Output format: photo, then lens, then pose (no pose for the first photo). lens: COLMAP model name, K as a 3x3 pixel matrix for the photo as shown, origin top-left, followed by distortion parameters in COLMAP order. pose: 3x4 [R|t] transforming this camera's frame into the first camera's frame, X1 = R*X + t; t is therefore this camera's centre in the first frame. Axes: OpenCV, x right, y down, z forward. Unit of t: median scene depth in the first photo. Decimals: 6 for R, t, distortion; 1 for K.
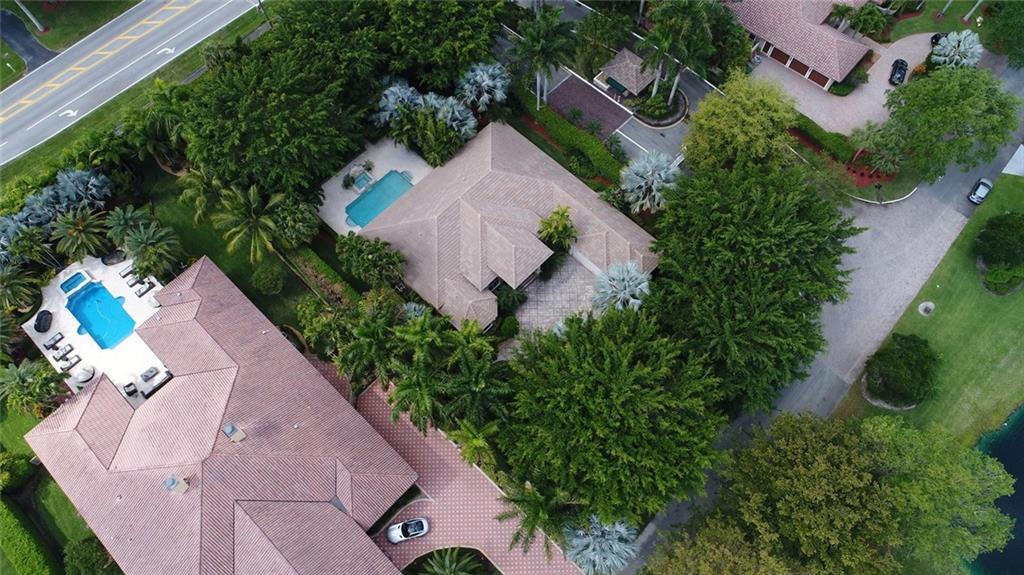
lens RADIAL K [[674.7, 0, 512.0], [0, 674.7, 287.5], [0, 0, 1]] dist [-0.008417, 0.024558]
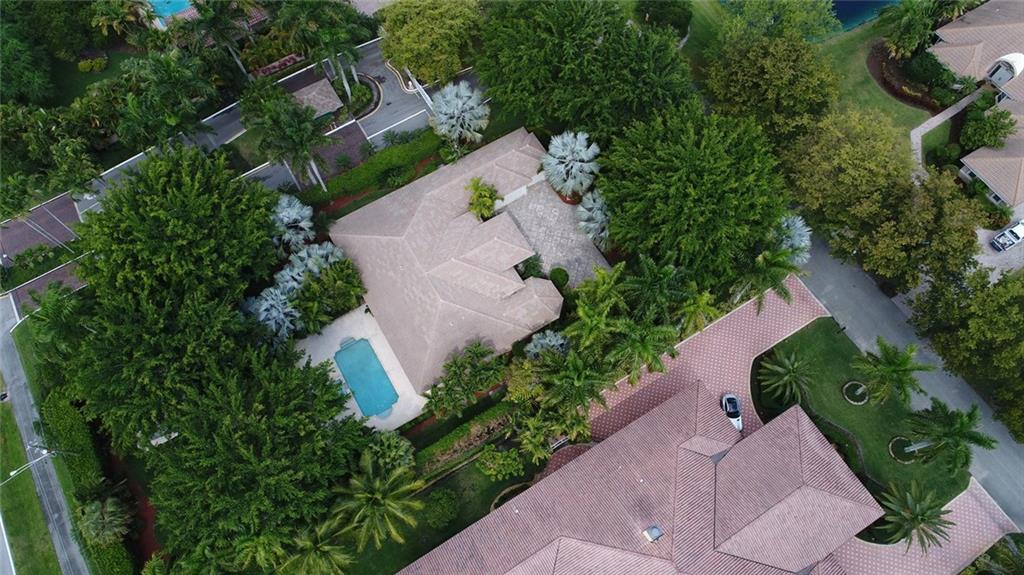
lens RADIAL K [[674.7, 0, 512.0], [0, 674.7, 287.5], [0, 0, 1]] dist [-0.008417, 0.024558]
pose [[0.259220, -0.883258, 0.390716, -0.424308], [0.881212, 0.381875, 0.278633, -0.277803], [-0.395310, 0.272077, 0.877328, 0.134145]]
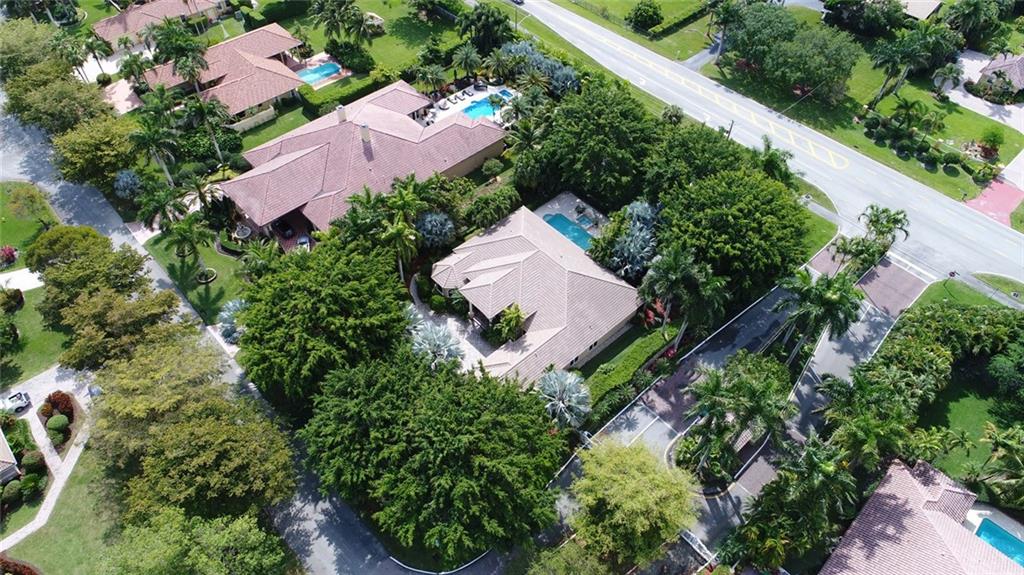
lens RADIAL K [[674.7, 0, 512.0], [0, 674.7, 287.5], [0, 0, 1]] dist [-0.008417, 0.024558]
pose [[-0.054255, 0.765200, -0.641502, 0.717987], [-0.912310, 0.223161, 0.343350, -0.468787], [0.405889, 0.603878, 0.685992, 0.203609]]
